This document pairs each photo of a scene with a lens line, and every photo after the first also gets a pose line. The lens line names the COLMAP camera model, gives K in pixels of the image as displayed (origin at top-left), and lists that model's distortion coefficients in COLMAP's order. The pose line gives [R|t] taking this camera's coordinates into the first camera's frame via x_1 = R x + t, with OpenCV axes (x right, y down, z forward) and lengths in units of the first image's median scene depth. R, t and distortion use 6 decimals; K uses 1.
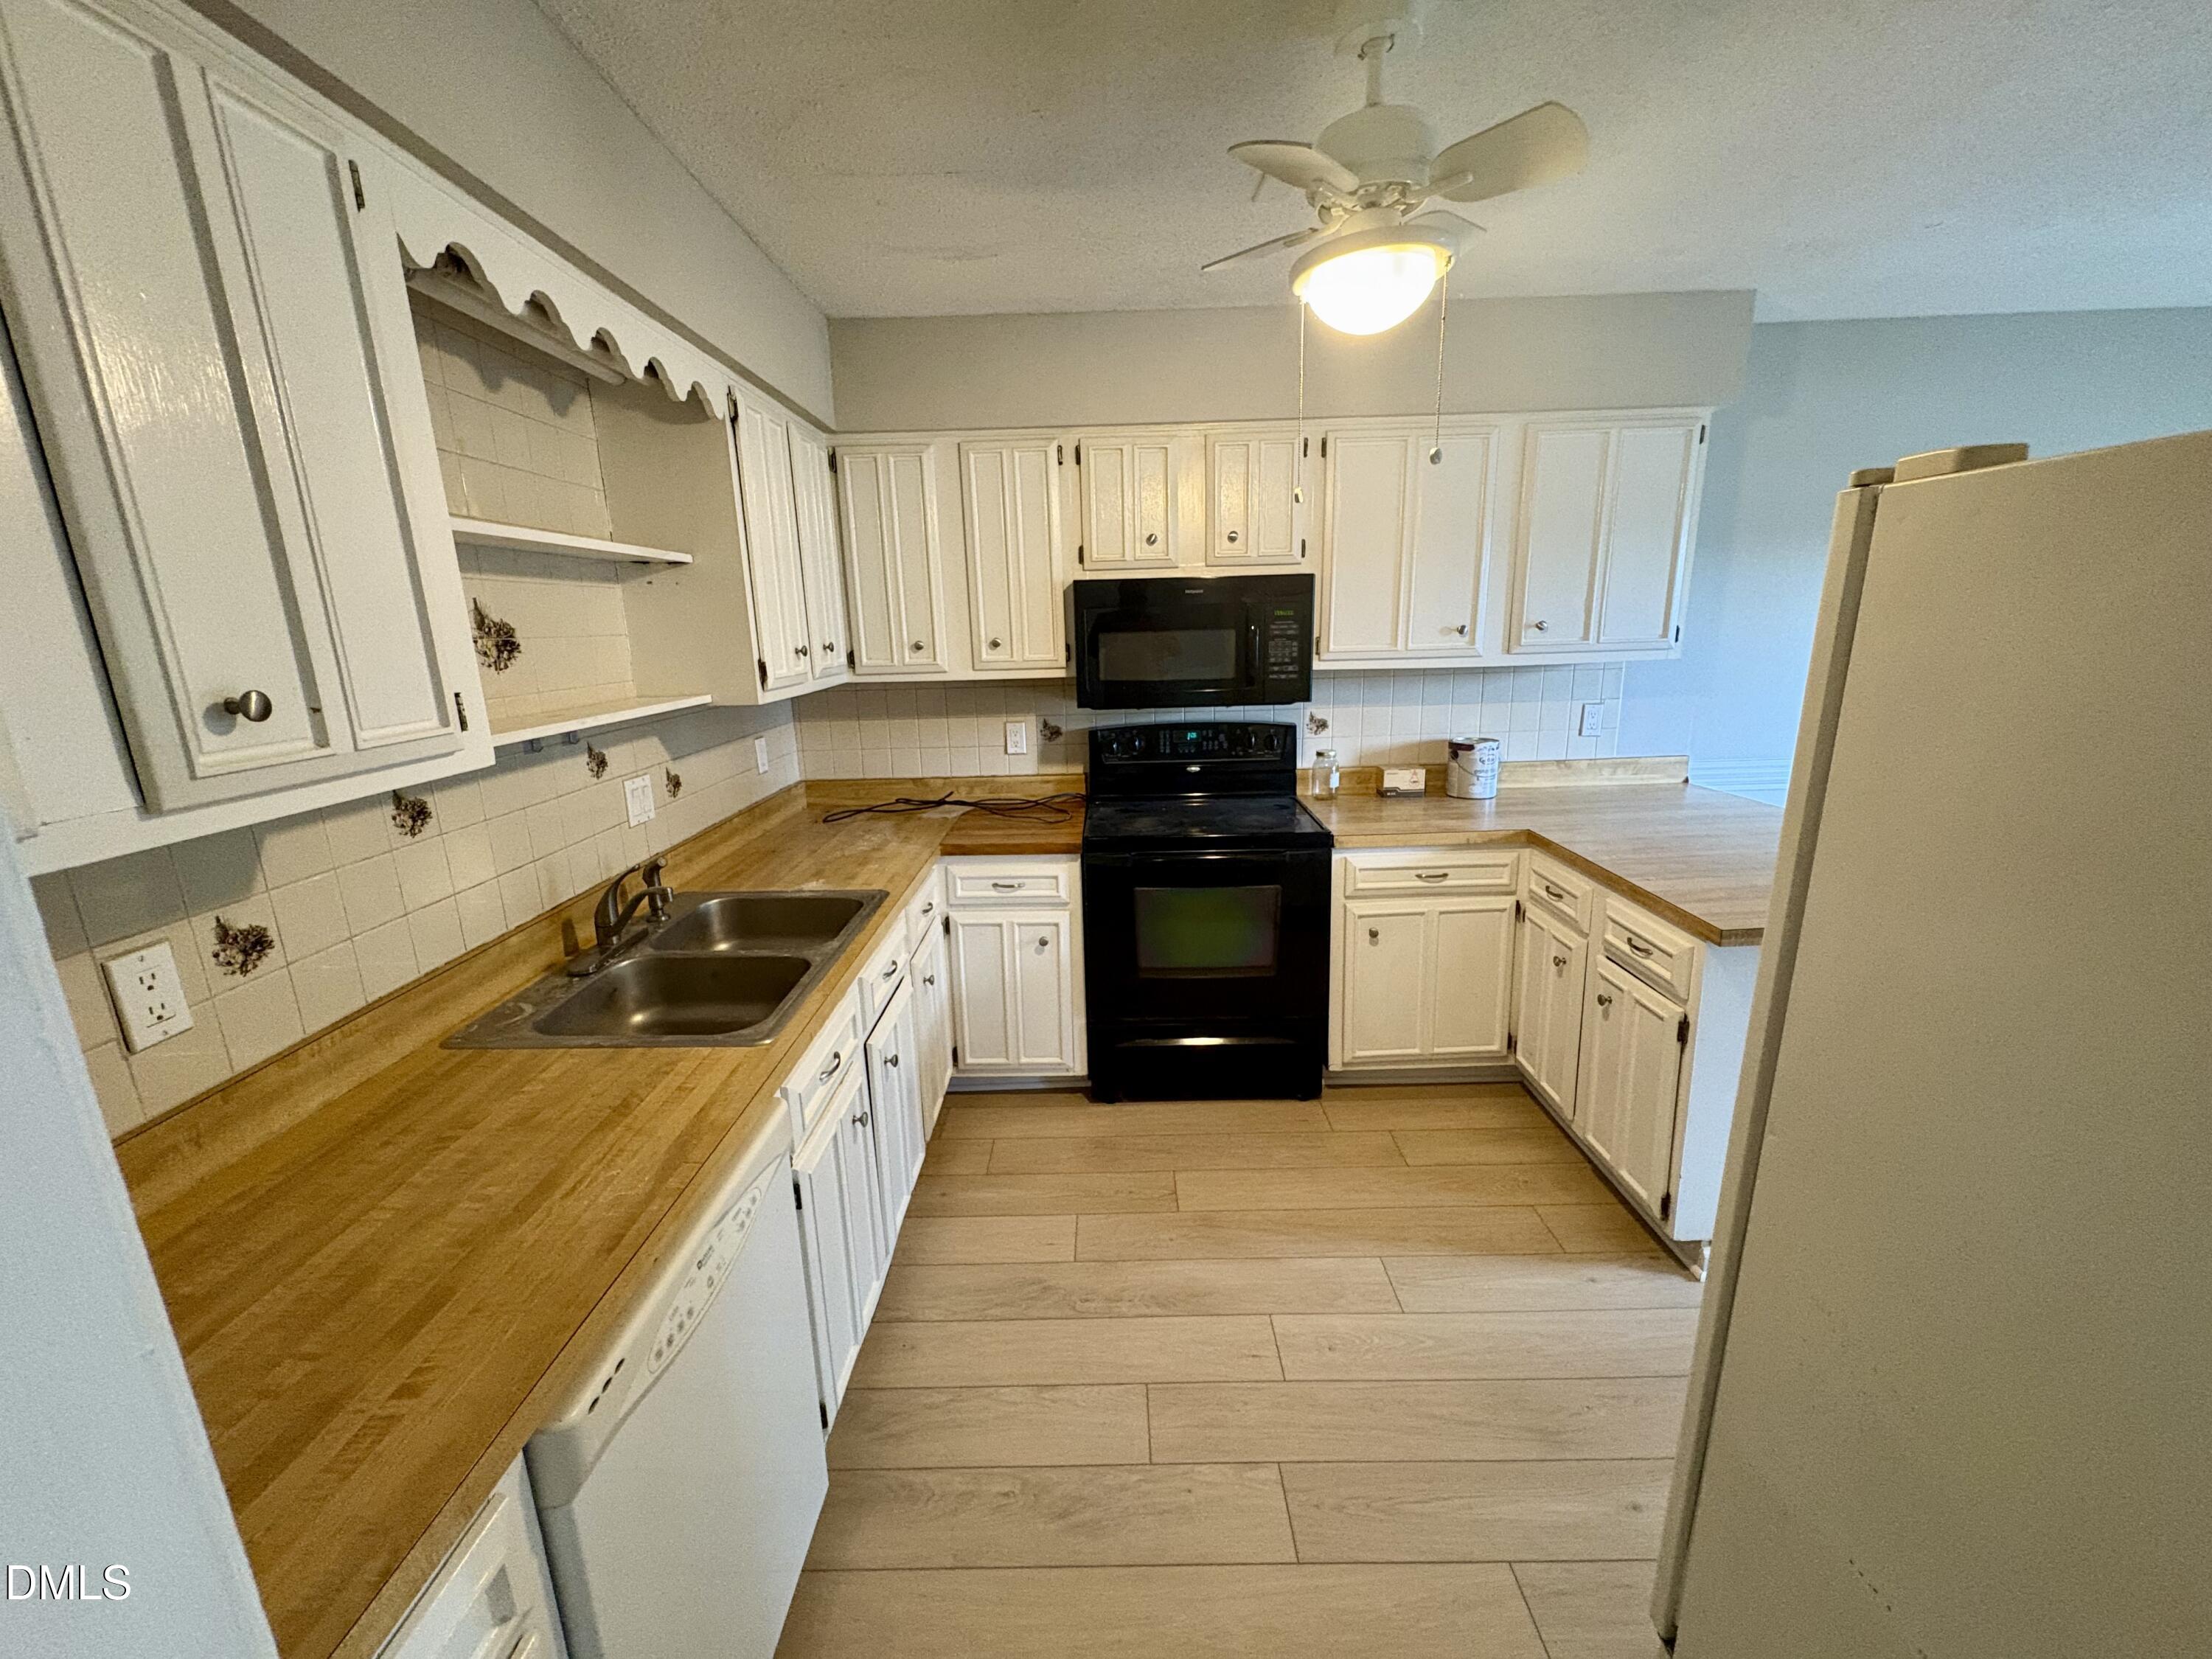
lens RADIAL K [[880.5, 0, 1101.7], [0, 880.5, 824.1], [0, 0, 1]] dist [-0.000801, 0.000121]
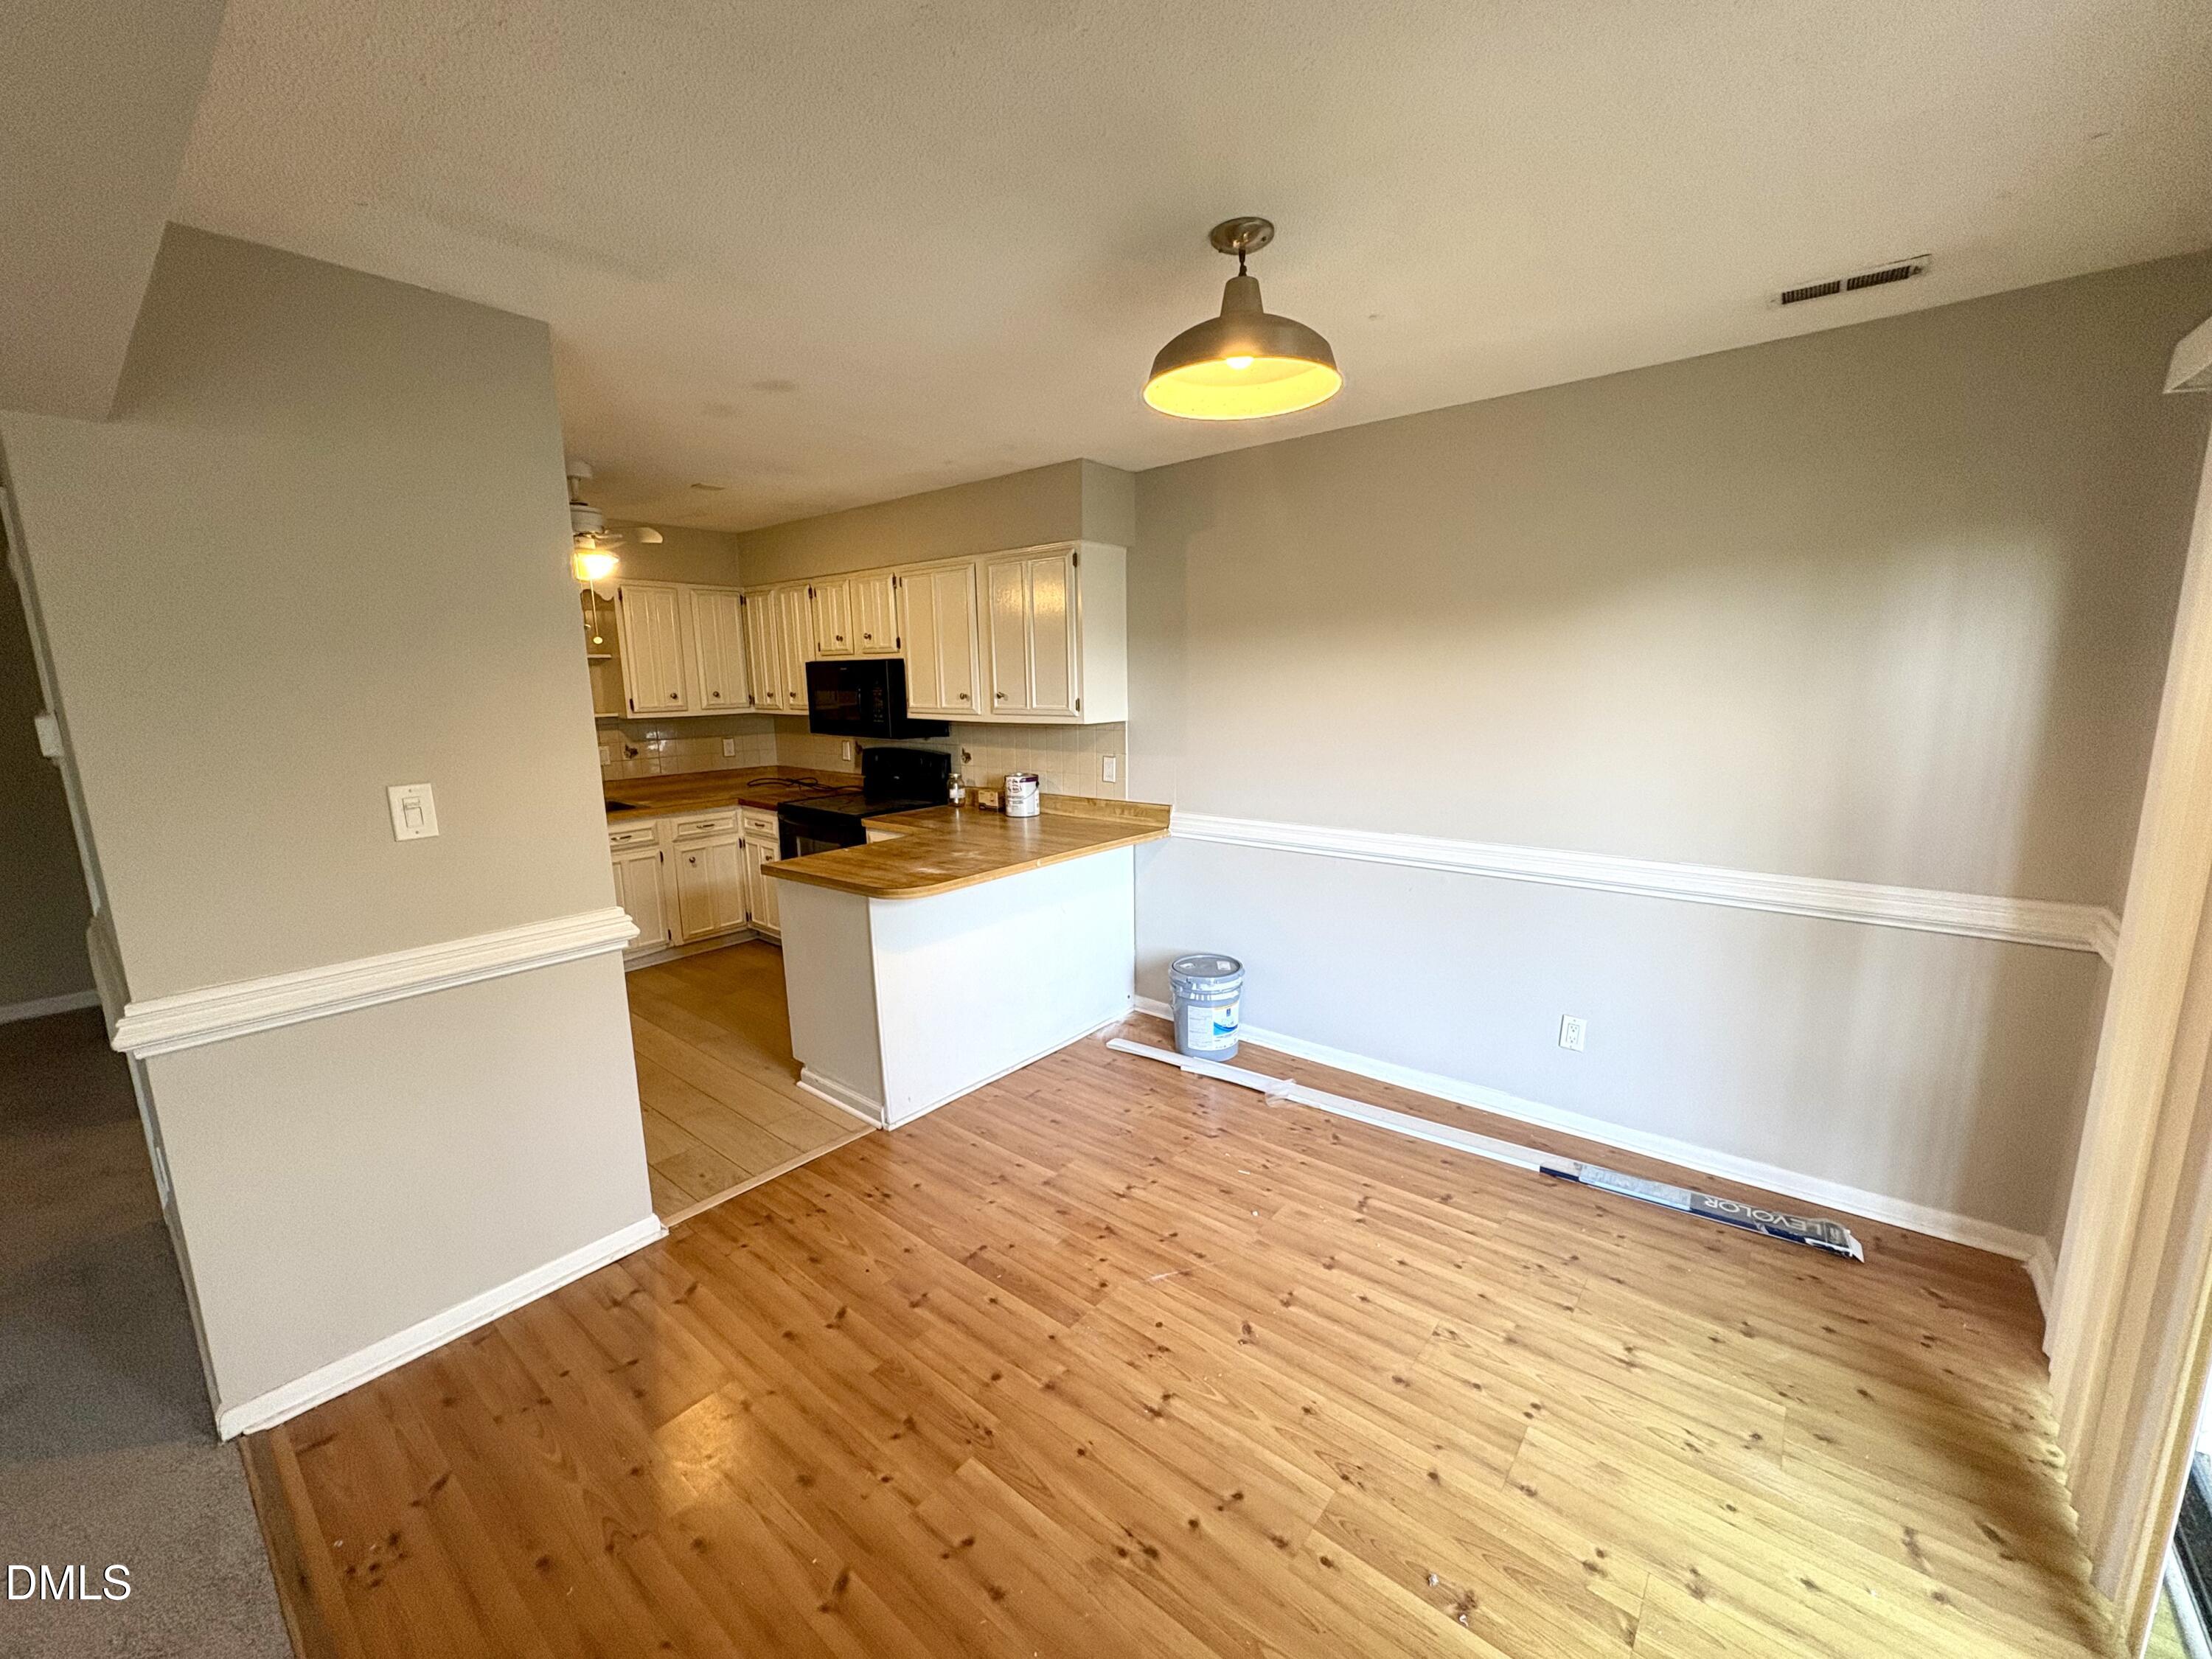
lens RADIAL K [[880.5, 0, 1106.4], [0, 880.5, 832.8], [0, 0, 1]] dist [-0.000801, 0.000121]
pose [[0.779858, 0.132834, -0.611700, 1.487194], [-0.154965, 0.987775, 0.016935, -0.053863], [0.606471, 0.081585, 0.790909, -0.013795]]
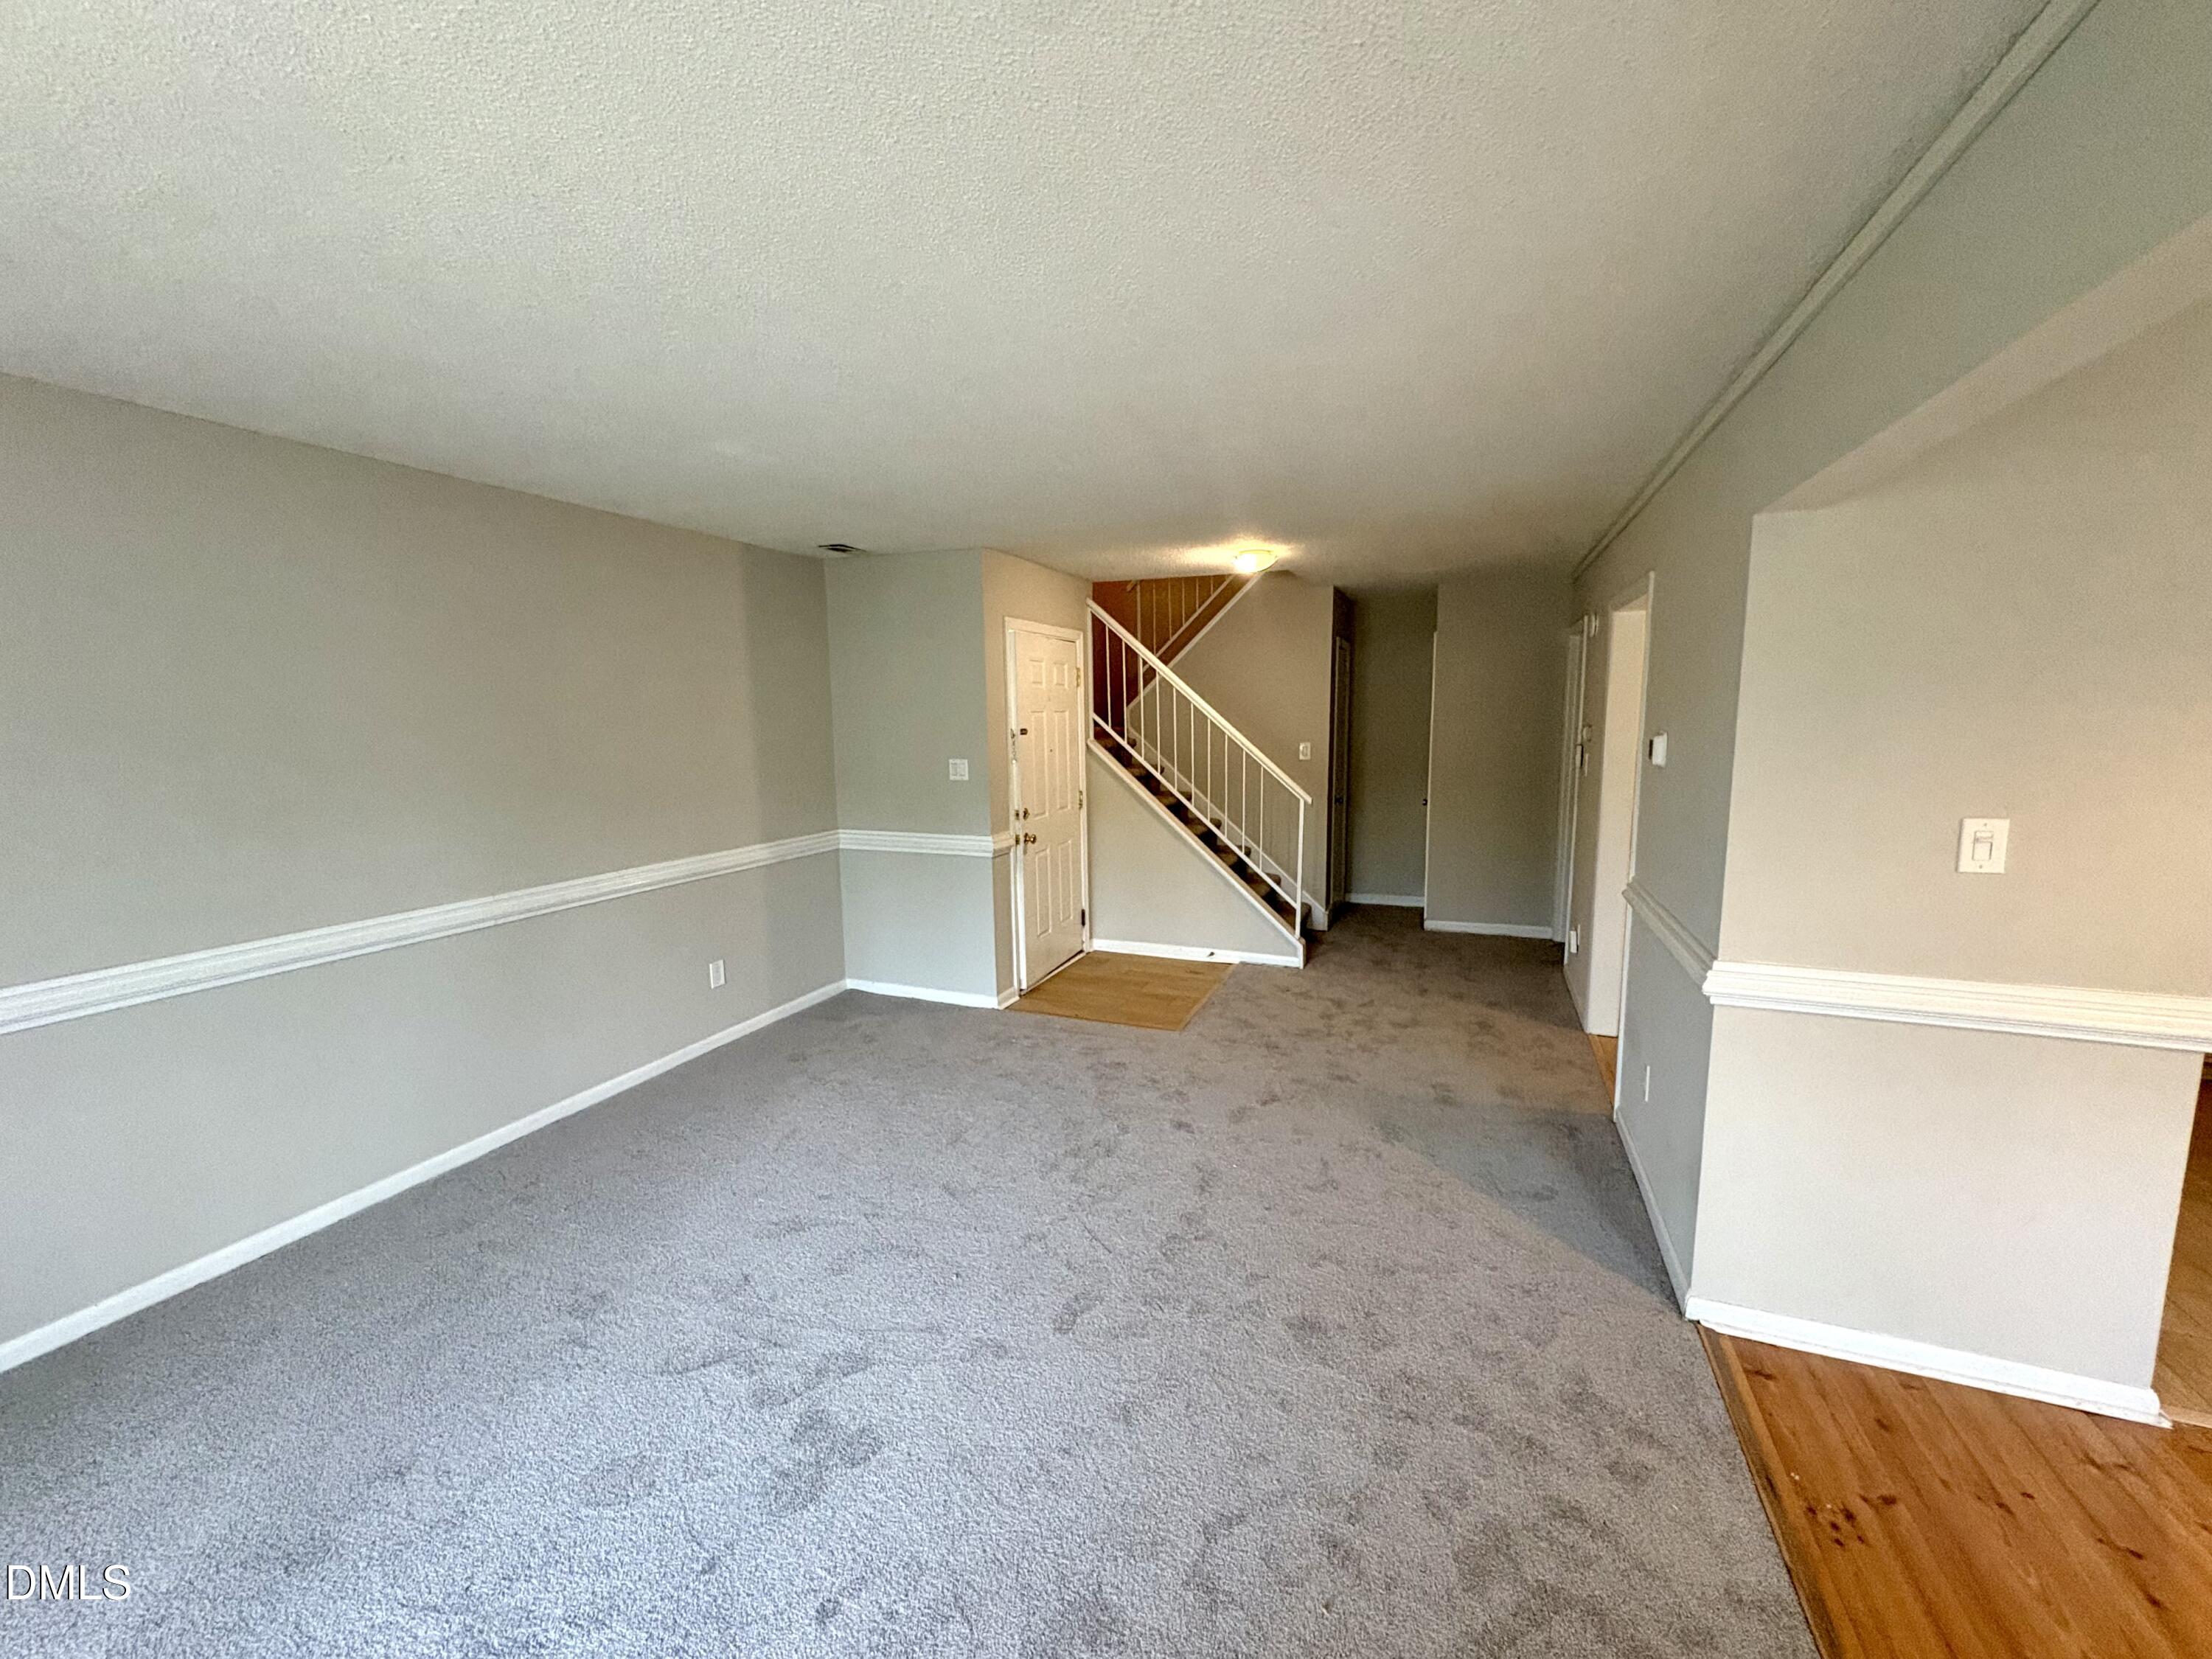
lens RADIAL K [[880.5, 0, 1106.7], [0, 880.5, 834.7], [0, 0, 1]] dist [-0.000801, 0.000121]
pose [[-0.362694, 0.163813, -0.917398, 1.523660], [-0.192654, 0.949983, 0.245797, 0.015374], [0.911777, 0.265889, -0.312994, -0.390614]]
